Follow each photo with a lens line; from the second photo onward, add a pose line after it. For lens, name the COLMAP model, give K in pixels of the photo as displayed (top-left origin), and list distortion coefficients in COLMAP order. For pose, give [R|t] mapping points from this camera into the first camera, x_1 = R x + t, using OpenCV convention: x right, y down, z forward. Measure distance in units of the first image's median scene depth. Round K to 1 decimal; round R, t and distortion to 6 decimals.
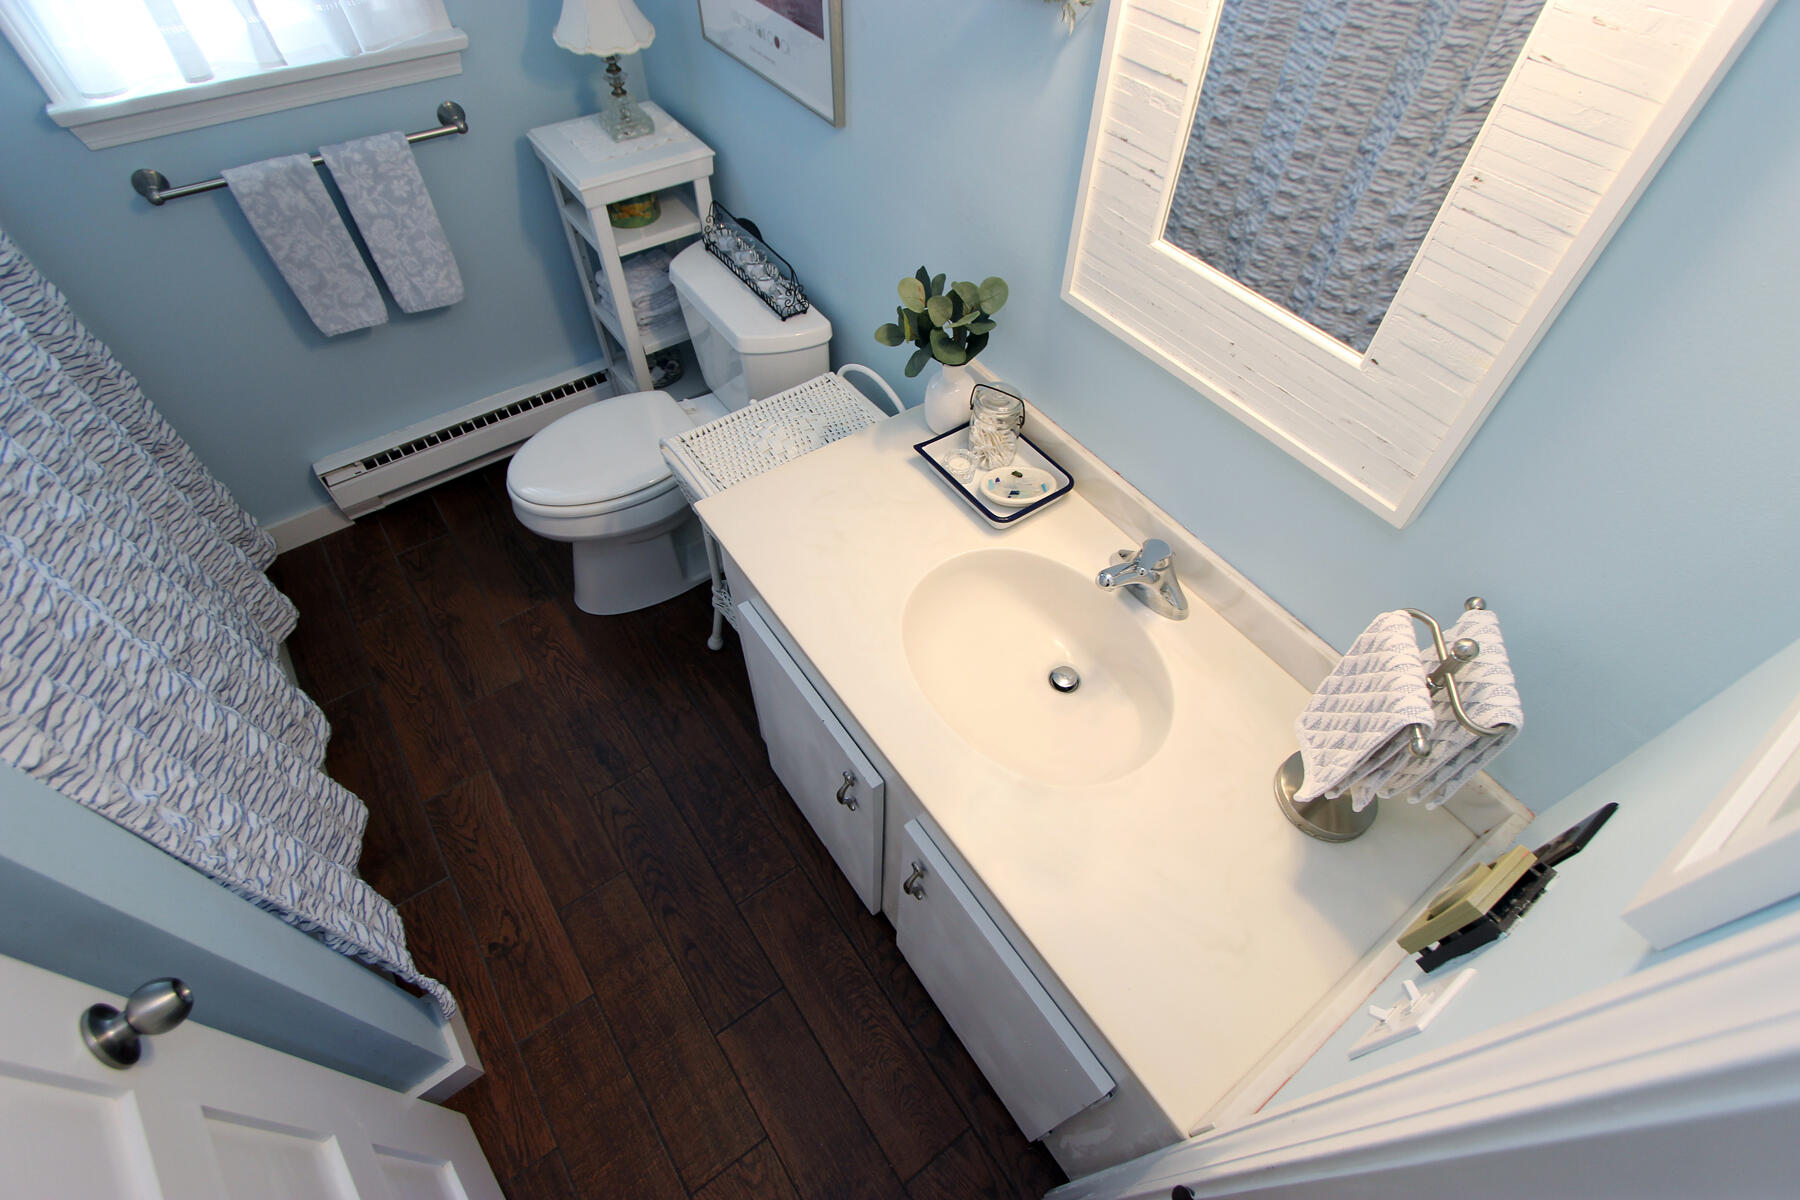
lens RADIAL K [[831.1, 0, 912.4], [0, 831.1, 602.8], [0, 0, 1]] dist [-0.013378, 0.000389]
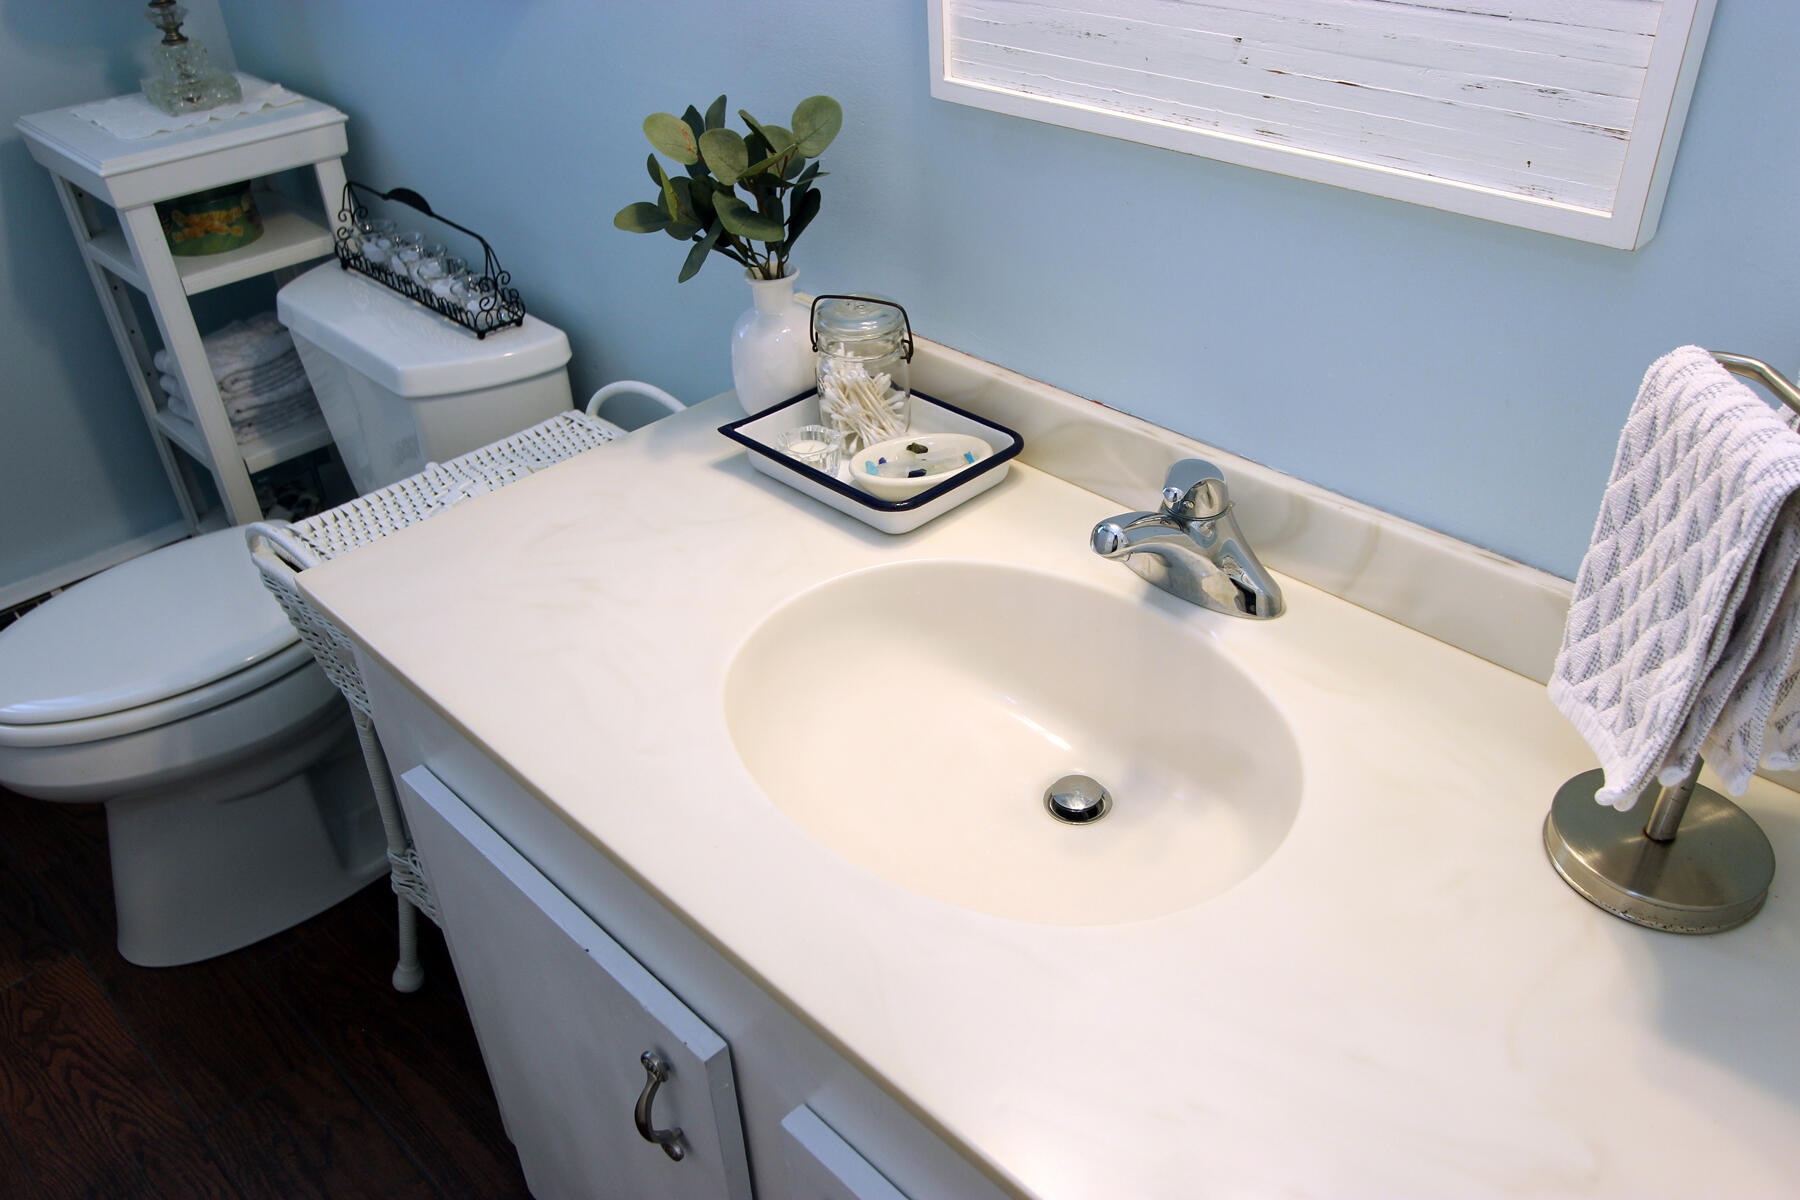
lens RADIAL K [[1399.9, 0, 917.4], [0, 1399.9, 601.1], [0, 0, 1]] dist [0.002382, 0.009275]
pose [[0.985127, -0.142298, 0.096314, 0.019792], [0.164395, 0.943616, -0.287339, 0.154066], [-0.049996, 0.298899, 0.952974, 0.135703]]
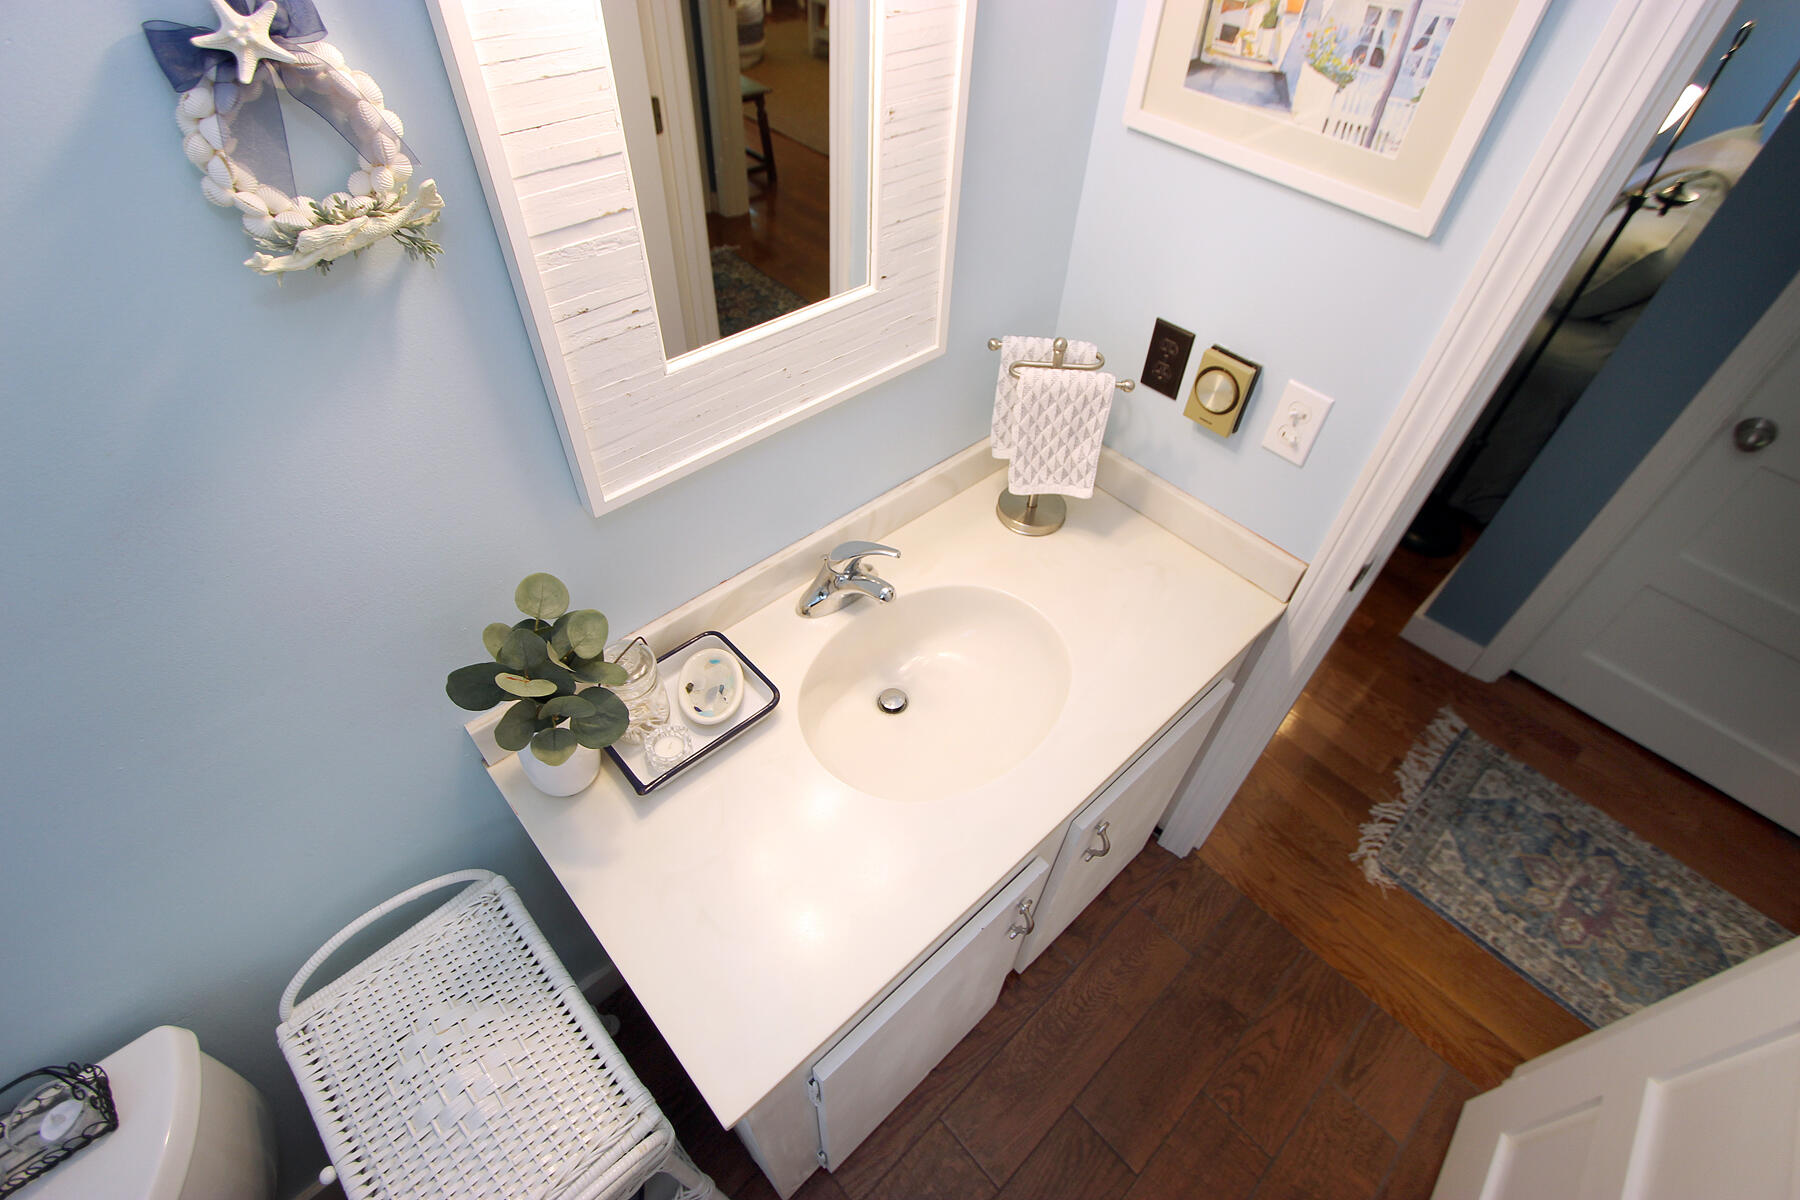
lens RADIAL K [[831.1, 0, 912.4], [0, 831.1, 602.8], [0, 0, 1]] dist [-0.013378, 0.000389]
pose [[-0.123221, -0.749917, 0.649955, -0.296307], [0.743310, 0.364190, 0.561121, -0.381152], [-0.657501, 0.552260, 0.512545, 0.301522]]
